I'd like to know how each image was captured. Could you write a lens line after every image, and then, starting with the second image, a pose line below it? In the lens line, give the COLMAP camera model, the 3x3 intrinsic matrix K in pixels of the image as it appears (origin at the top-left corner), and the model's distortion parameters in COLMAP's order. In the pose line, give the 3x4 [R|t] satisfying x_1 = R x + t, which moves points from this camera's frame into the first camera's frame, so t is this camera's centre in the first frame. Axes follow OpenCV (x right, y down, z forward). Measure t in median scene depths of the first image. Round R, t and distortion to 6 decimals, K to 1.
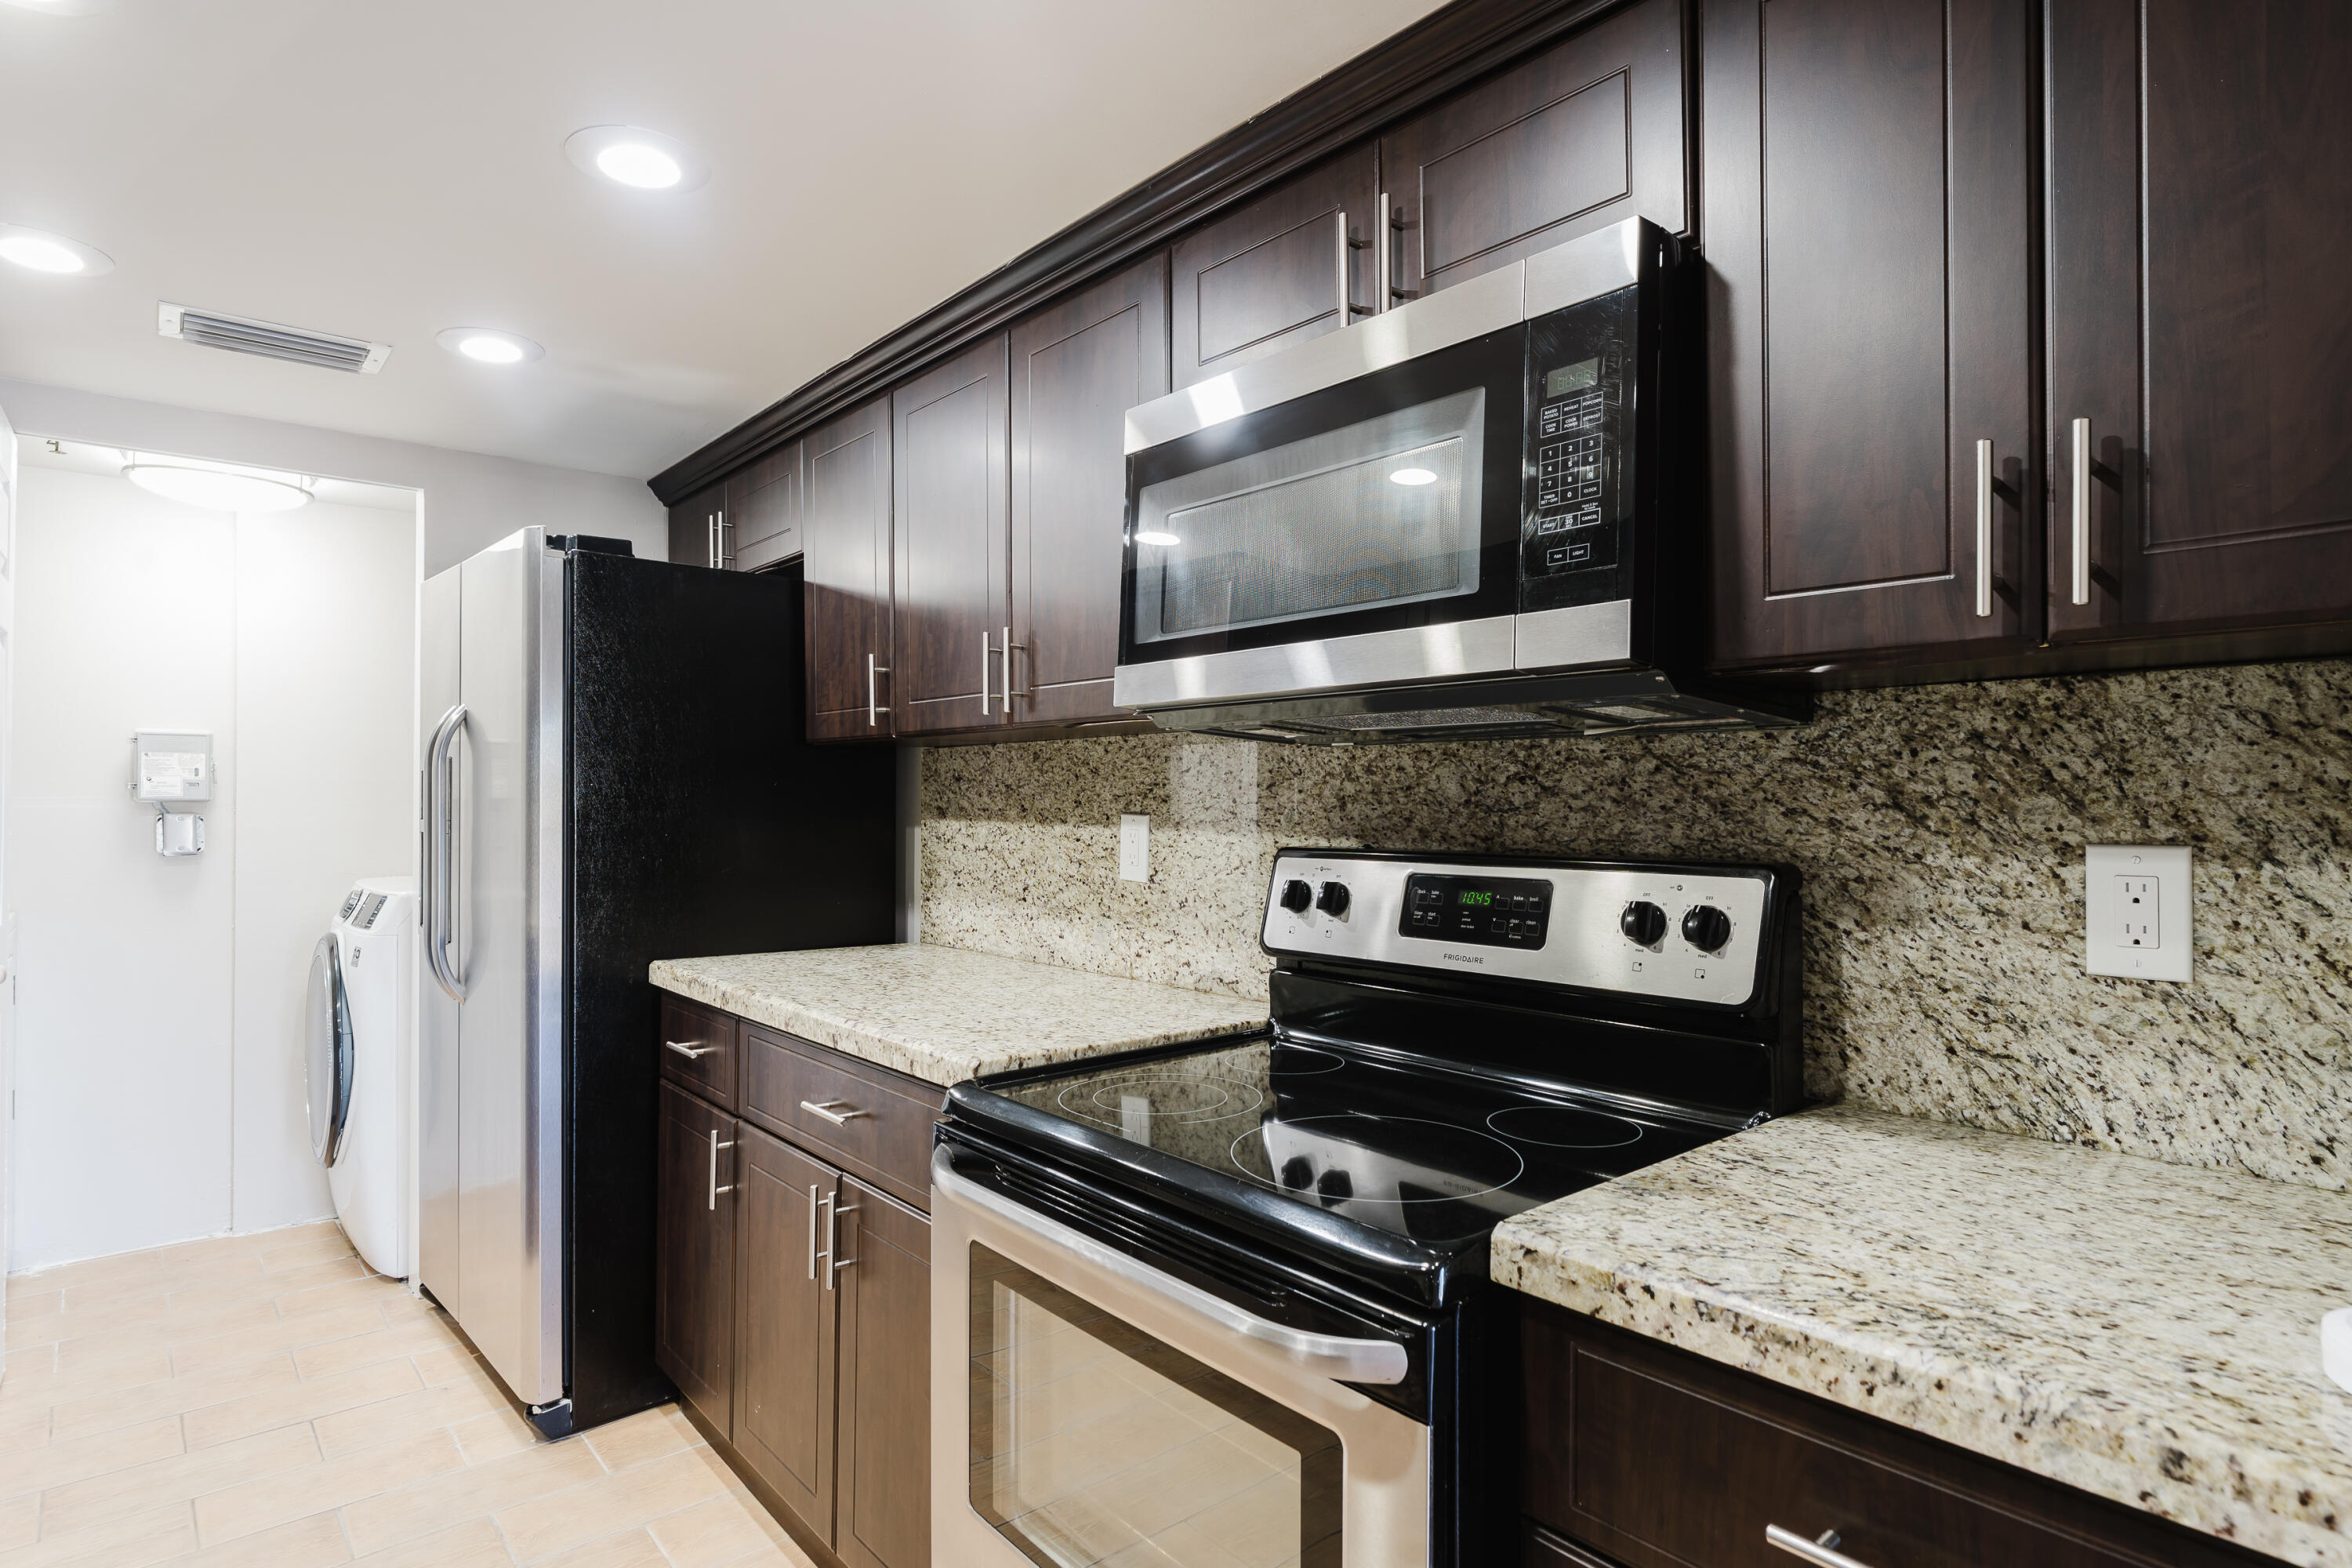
lens RADIAL K [[1222.3, 0, 1176.3], [0, 1222.3, 788.4], [0, 0, 1]] dist [-0.002237, -0.000141]
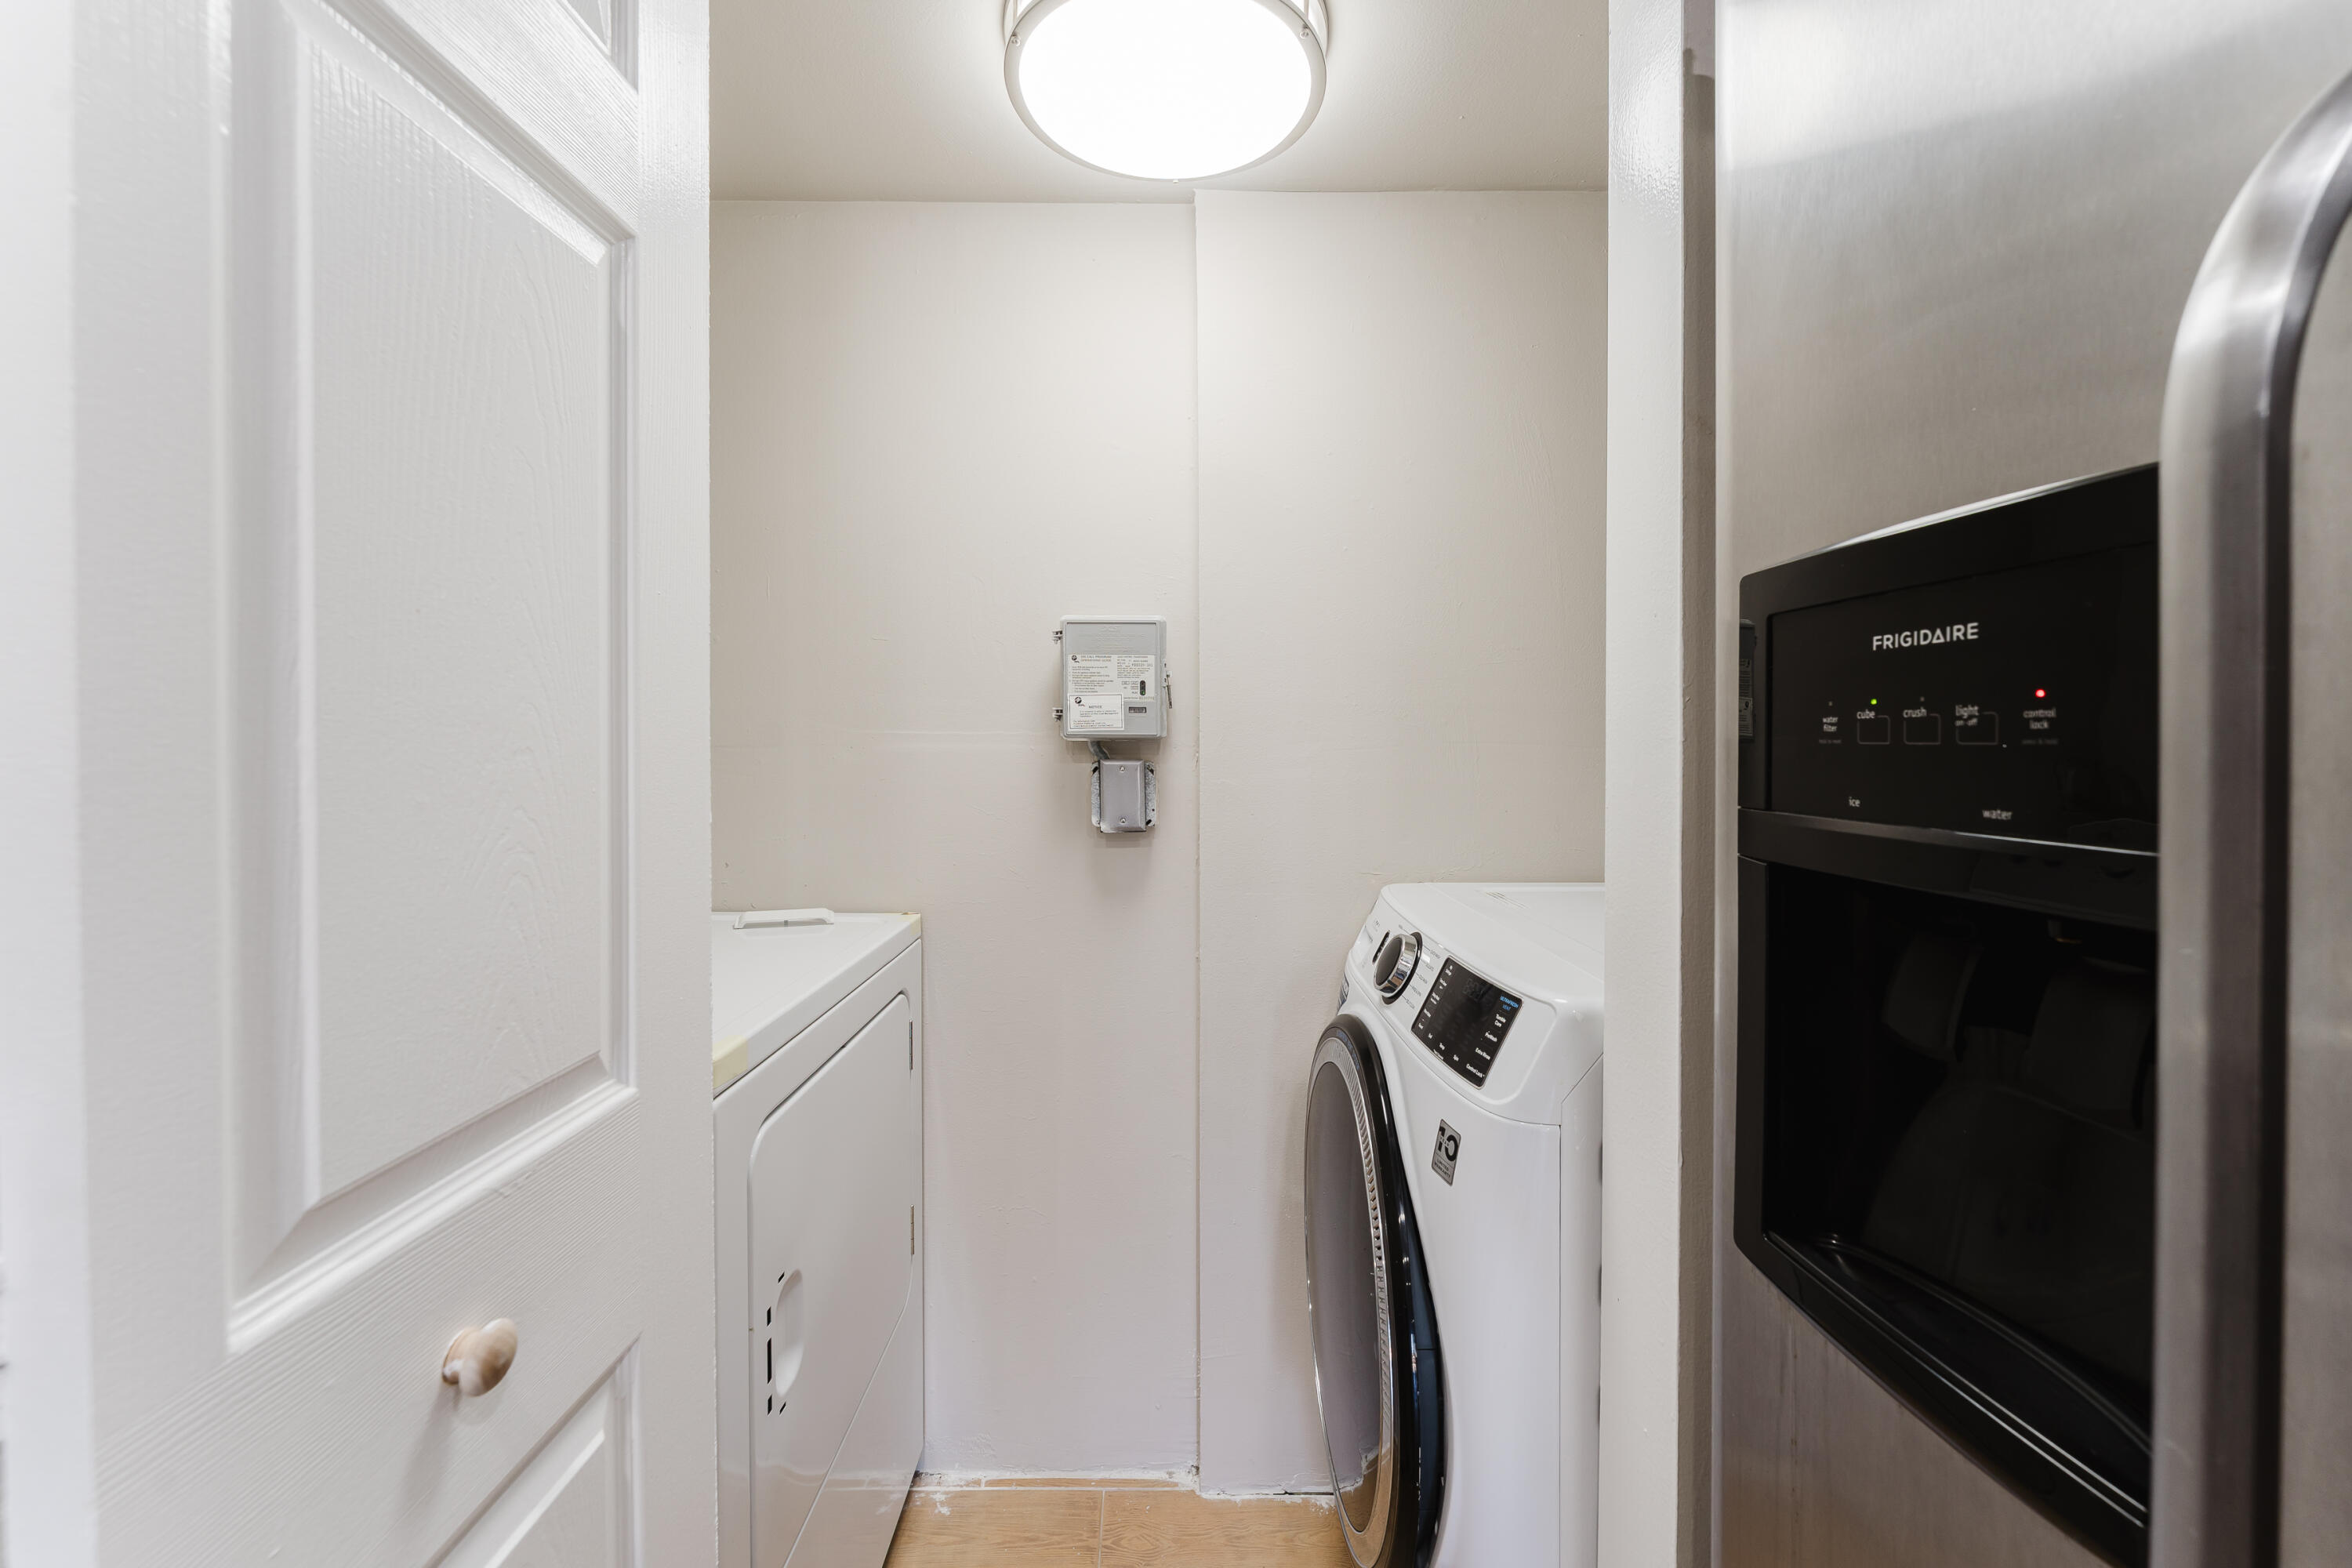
lens RADIAL K [[948.9, 0, 1178.2], [0, 948.9, 761.6], [0, 0, 1]] dist [-0.000279, -0.000198]
pose [[0.765444, 0.002078, -0.643499, -1.102902], [0.008063, 0.999885, 0.012819, 0.034022], [0.643452, -0.015000, 0.765339, 1.467505]]
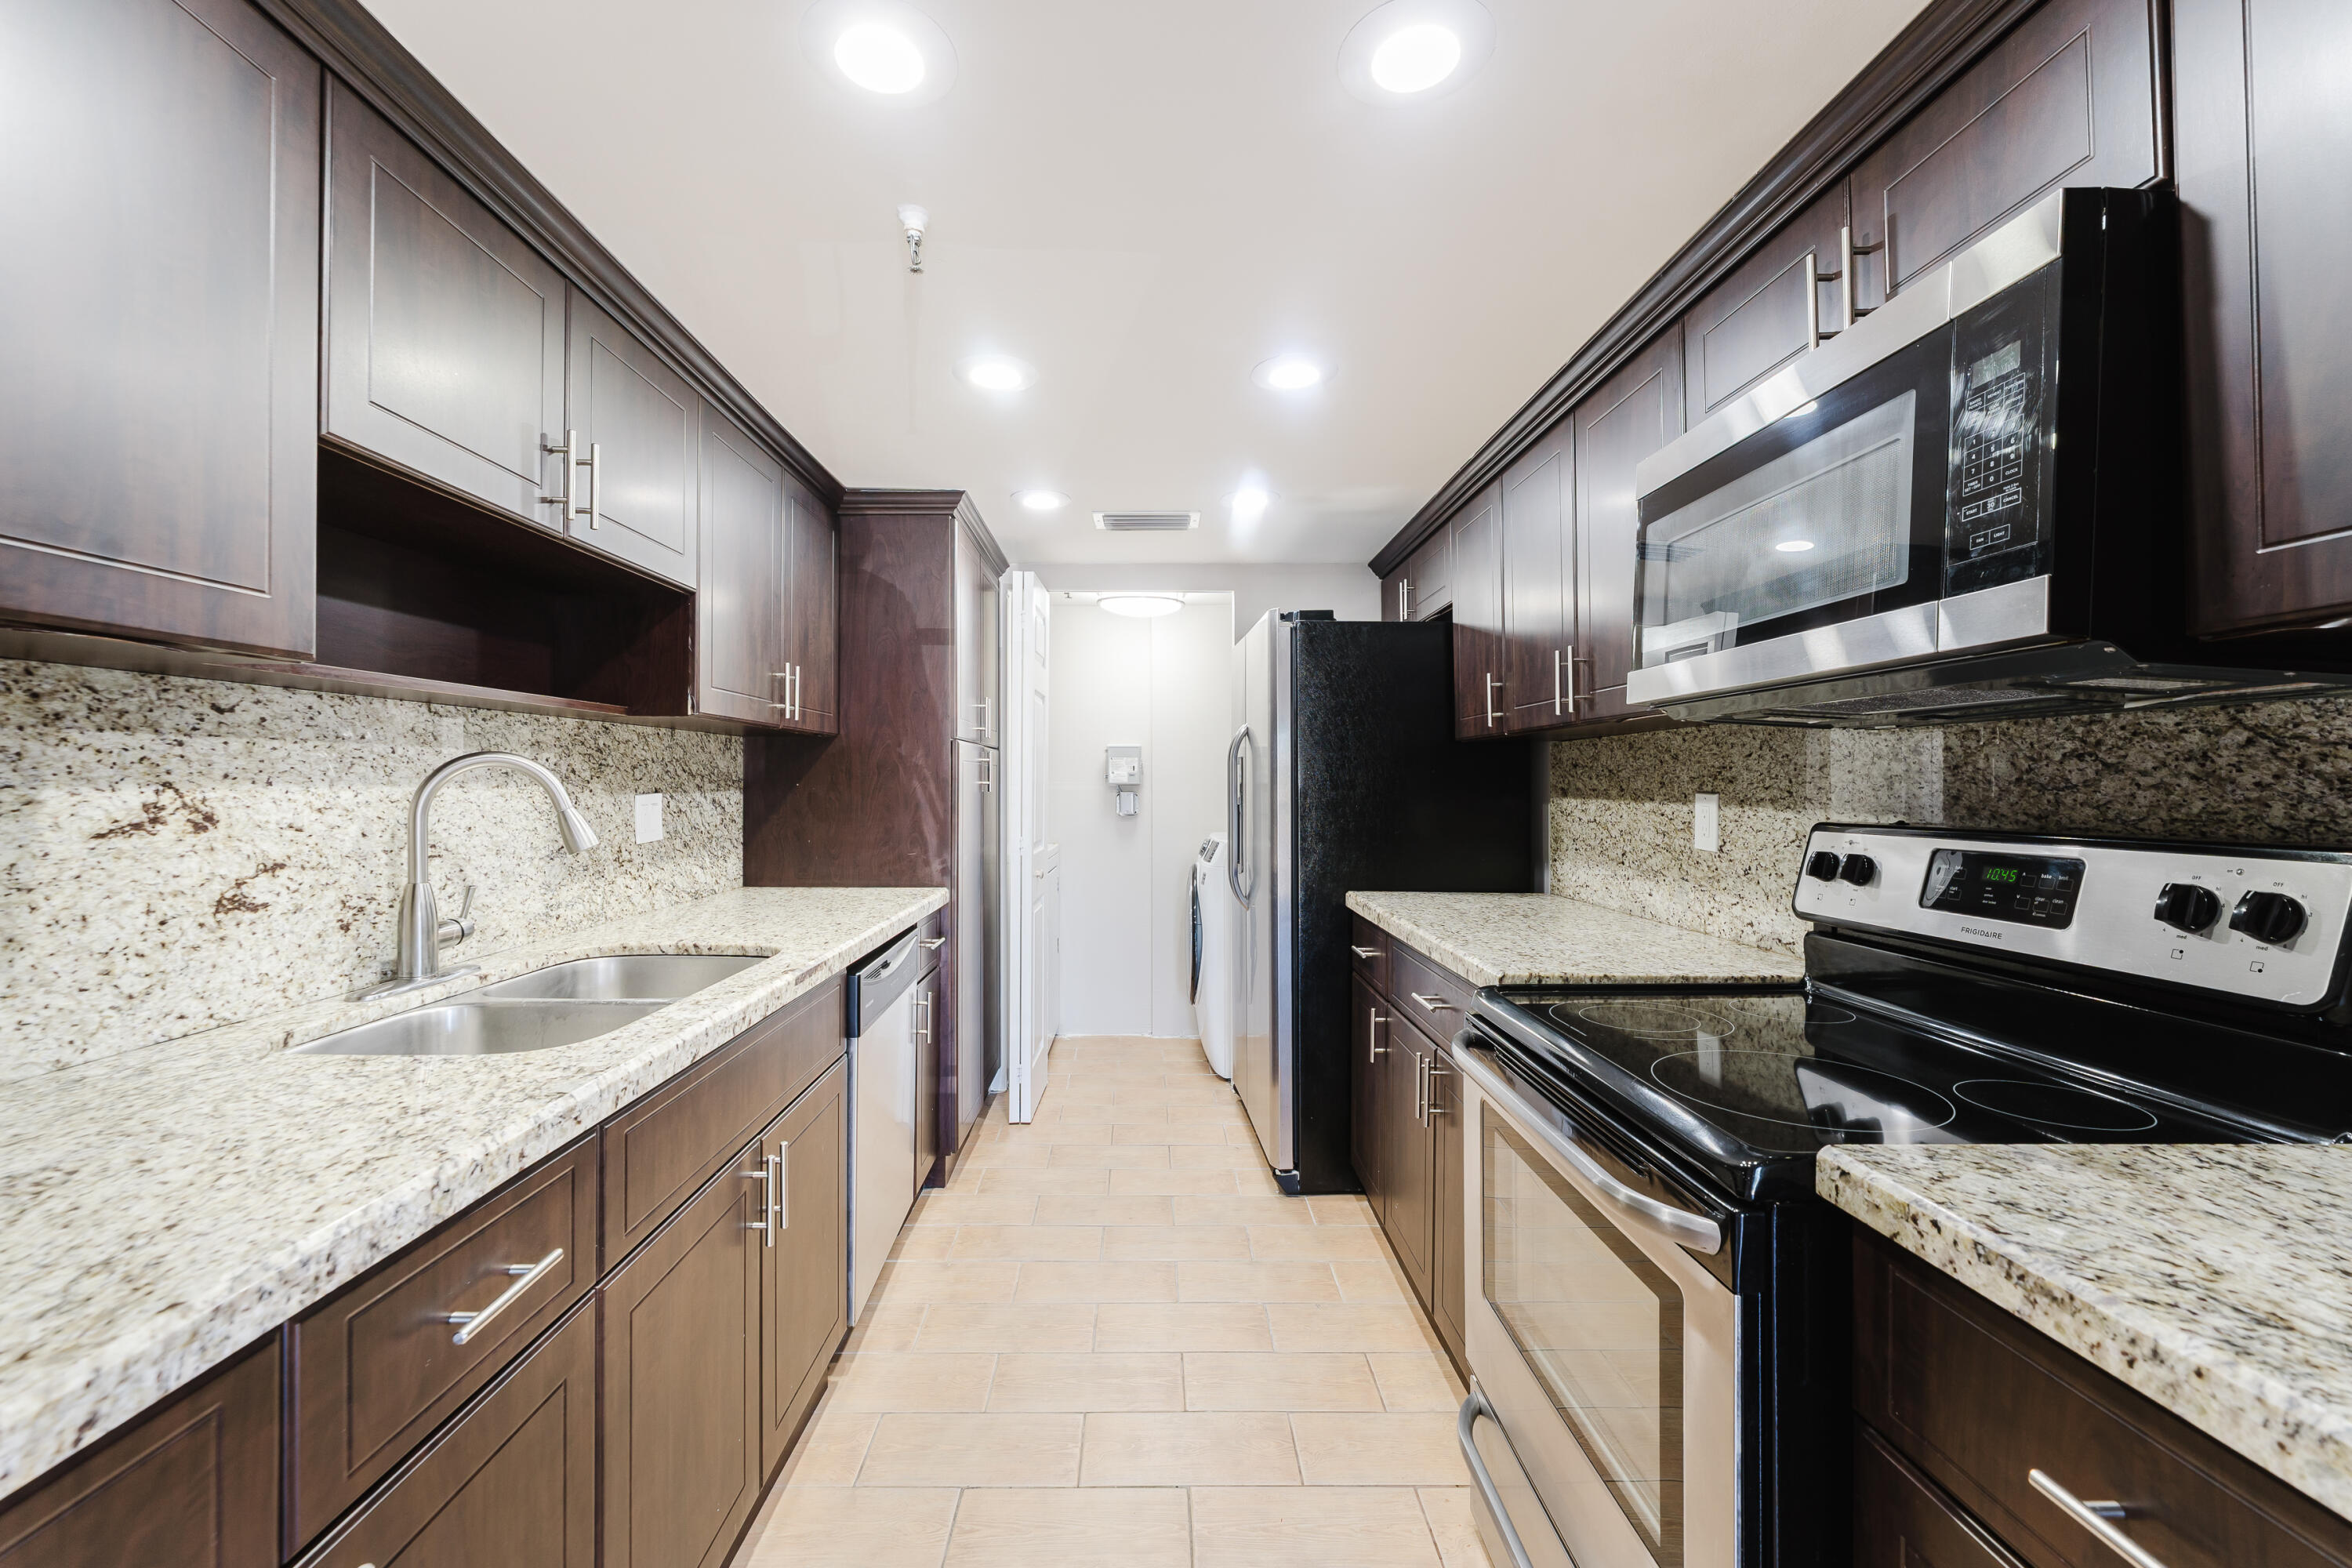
lens RADIAL K [[943.3, 0, 1164.7], [0, 943.3, 774.9], [0, 0, 1]] dist [-0.000072, -0.000126]
pose [[0.773331, -0.008749, -0.633942, 0.194160], [0.007522, 0.999961, -0.004624, 0.005312], [0.633958, -0.001192, 0.773367, -0.039722]]
